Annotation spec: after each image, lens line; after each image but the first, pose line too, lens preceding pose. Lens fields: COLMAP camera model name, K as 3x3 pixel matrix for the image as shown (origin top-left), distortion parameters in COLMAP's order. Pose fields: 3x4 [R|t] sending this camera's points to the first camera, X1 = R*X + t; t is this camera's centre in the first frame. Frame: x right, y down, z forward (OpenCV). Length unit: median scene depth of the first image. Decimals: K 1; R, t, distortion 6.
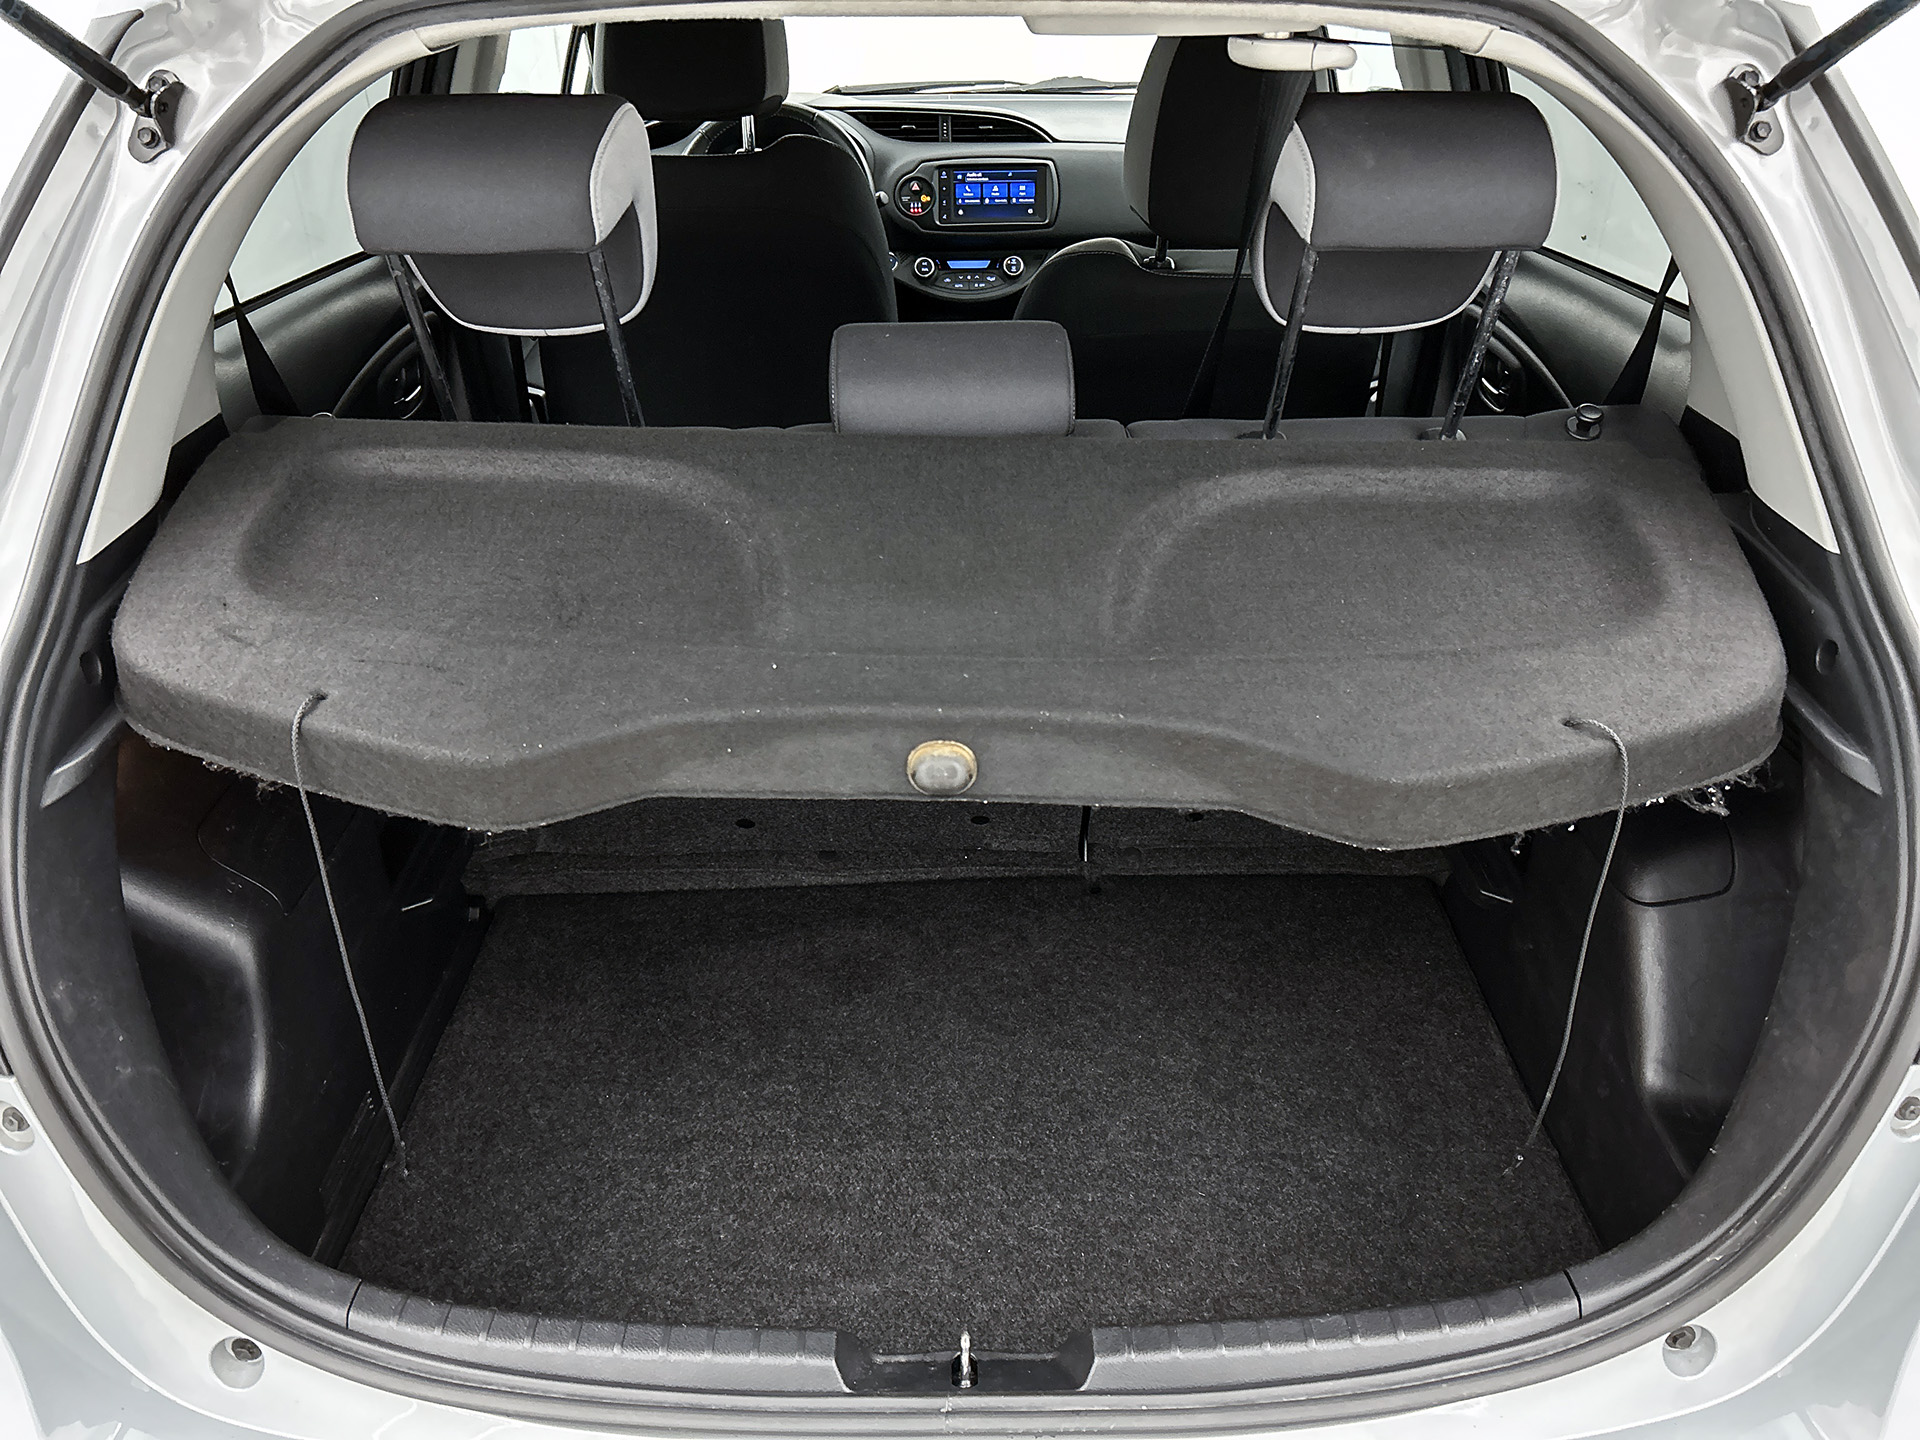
lens RADIAL K [[1459.3, 0, 970.4], [0, 1459.3, 708.9], [0, 0, 1]] dist [0.048916, -0.075974]
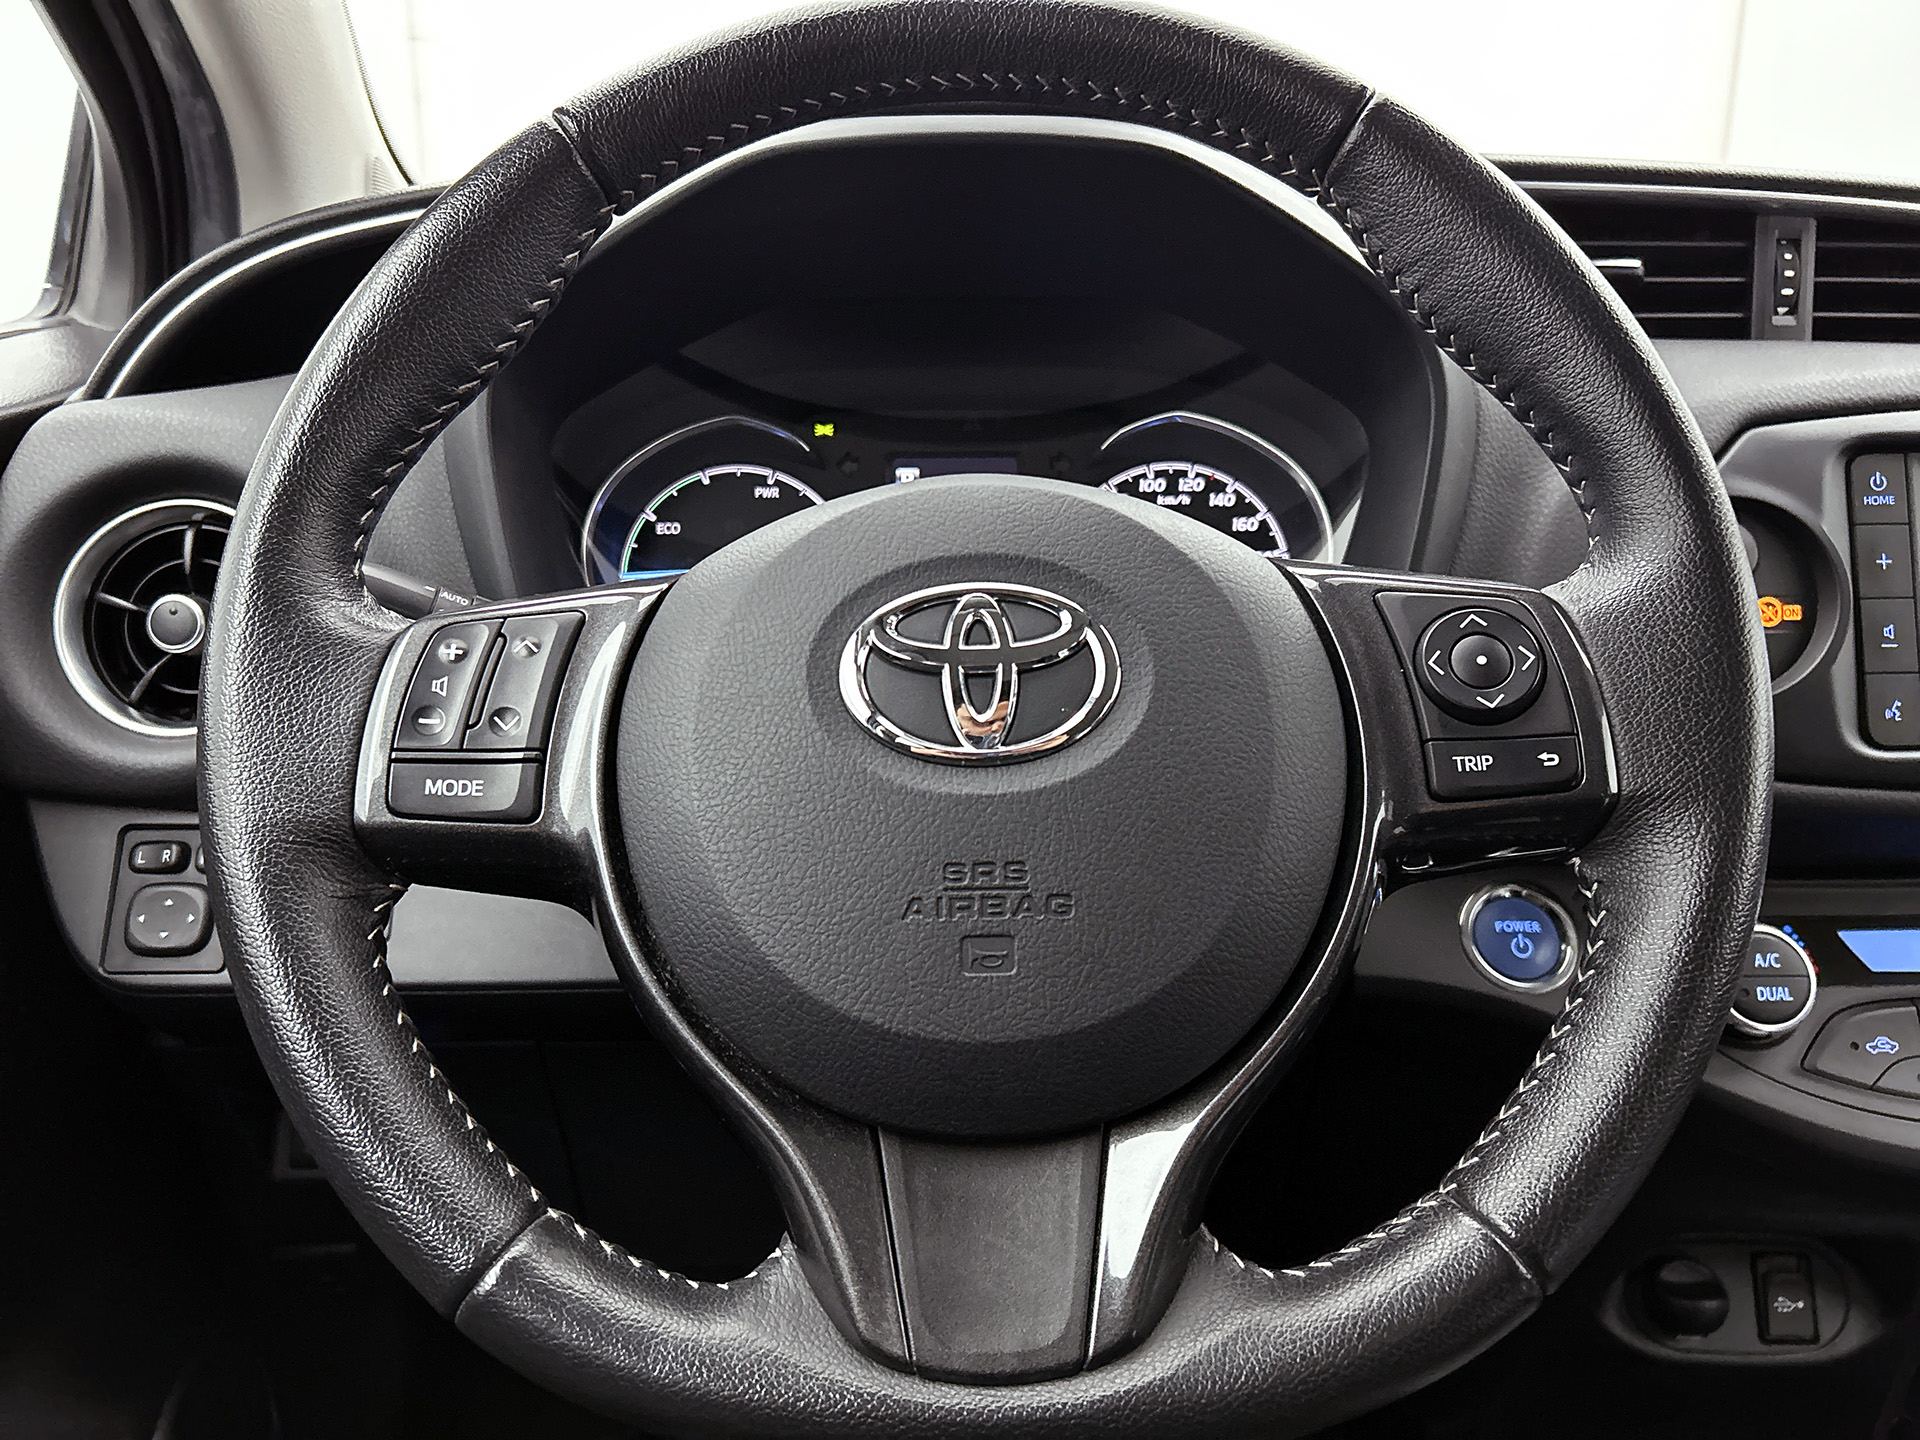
lens RADIAL K [[1459.3, 0, 950.3], [0, 1459.3, 702.6], [0, 0, 1]] dist [0.048916, -0.075974]
pose [[0.999994, 0.001338, -0.003178, -0.130036], [-0.002136, 0.963881, -0.266324, -0.289683], [0.002707, 0.266329, 0.963878, 0.830224]]
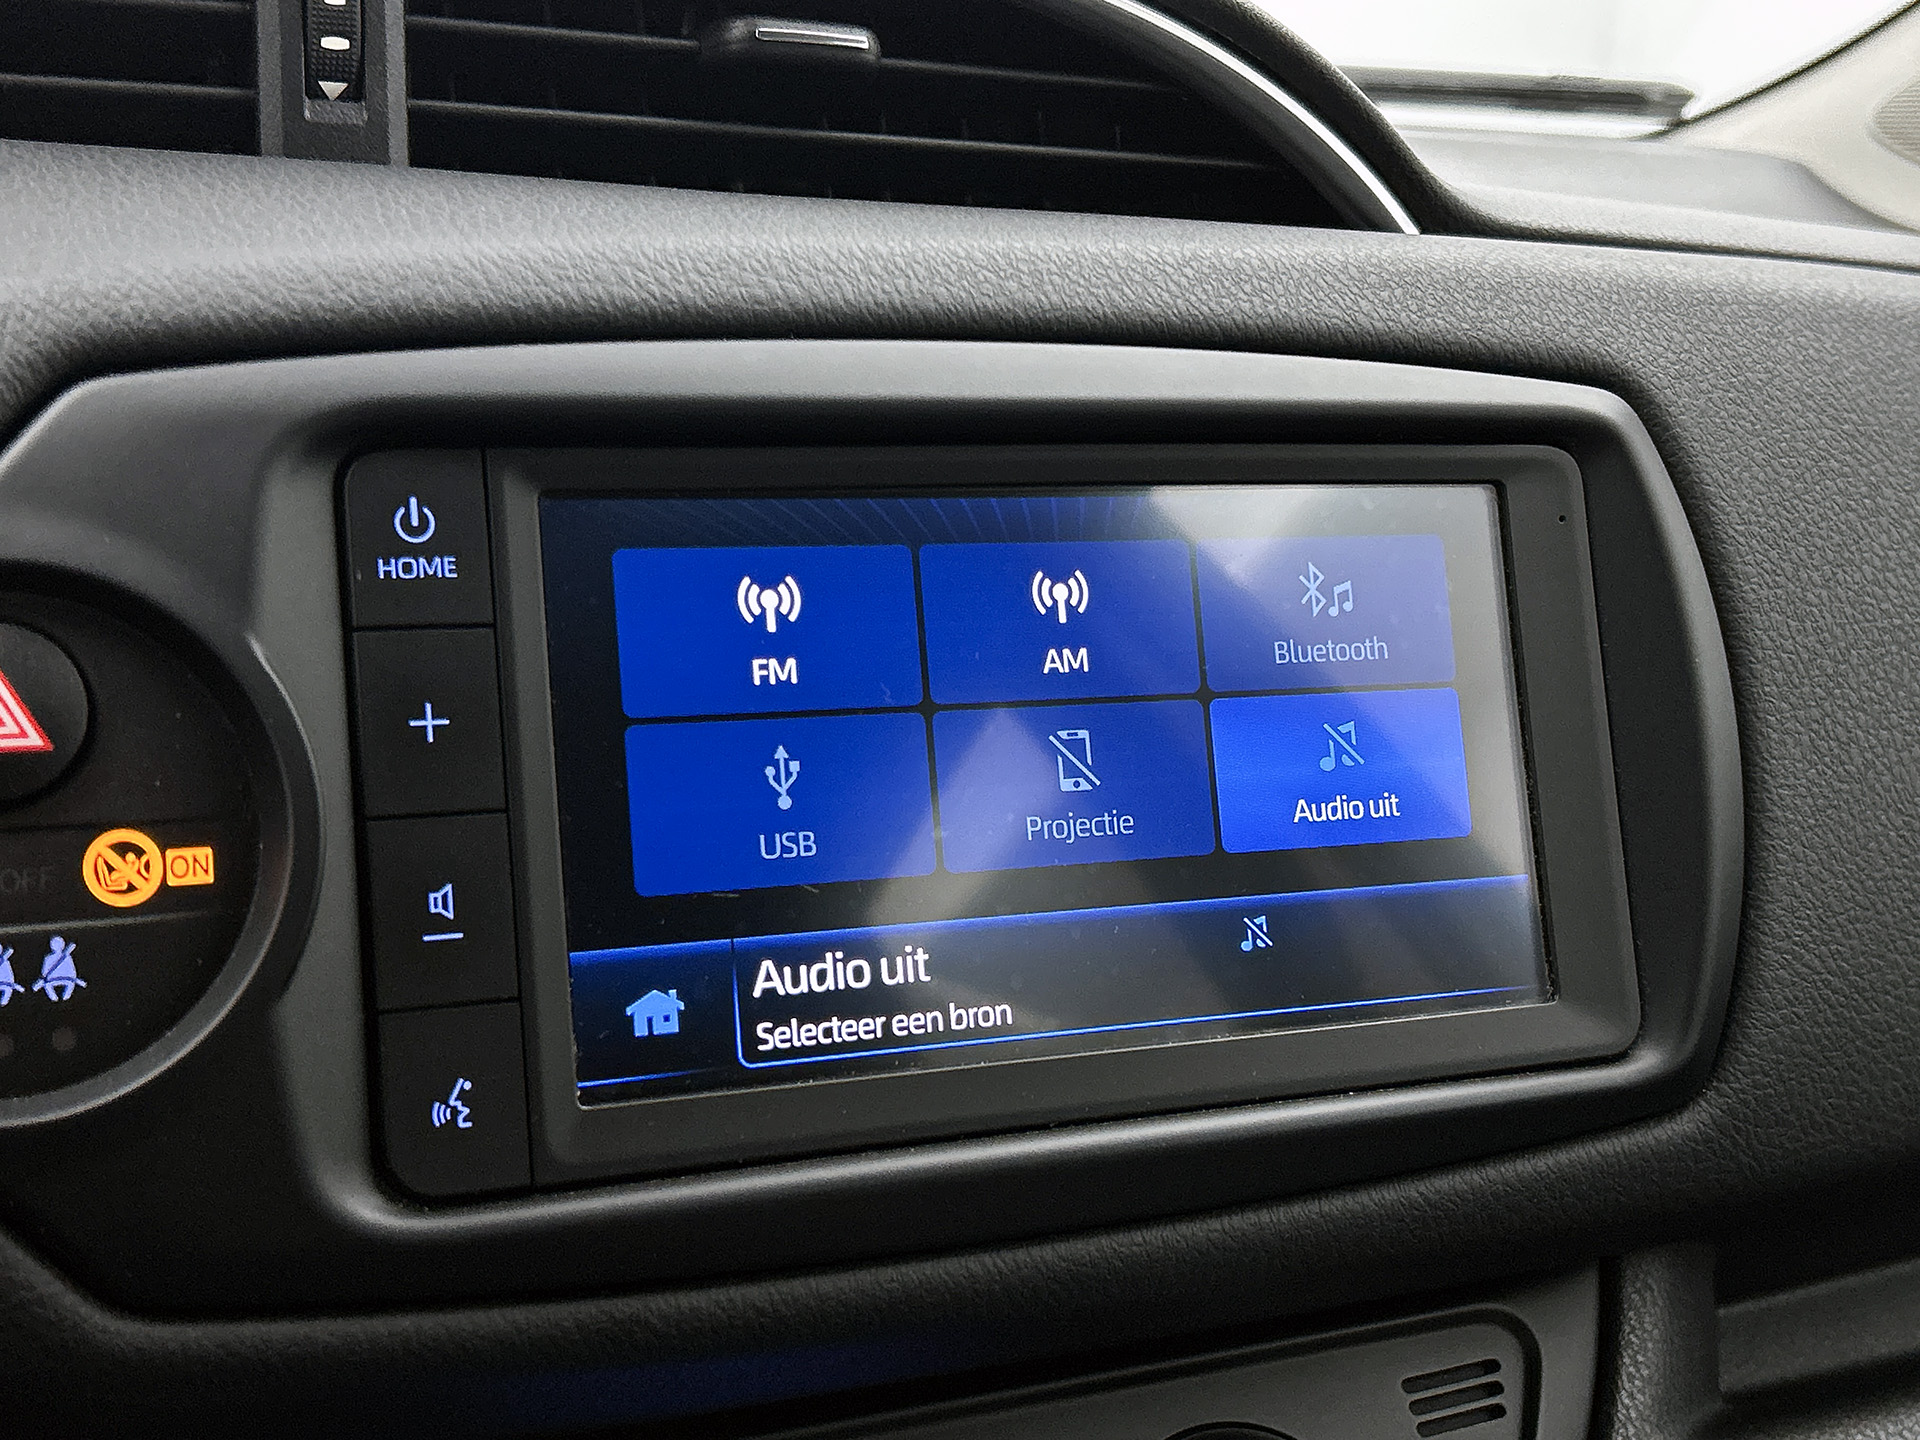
lens RADIAL K [[2444.6, 0, 958.4], [0, 2444.6, 714.3], [0, 0, 1]] dist [0.041076, 0.000000]
pose [[0.917999, -0.029943, 0.395451, -0.040833], [0.141672, 0.956110, -0.256481, -0.320466], [-0.370415, 0.291473, 0.881950, 0.884338]]
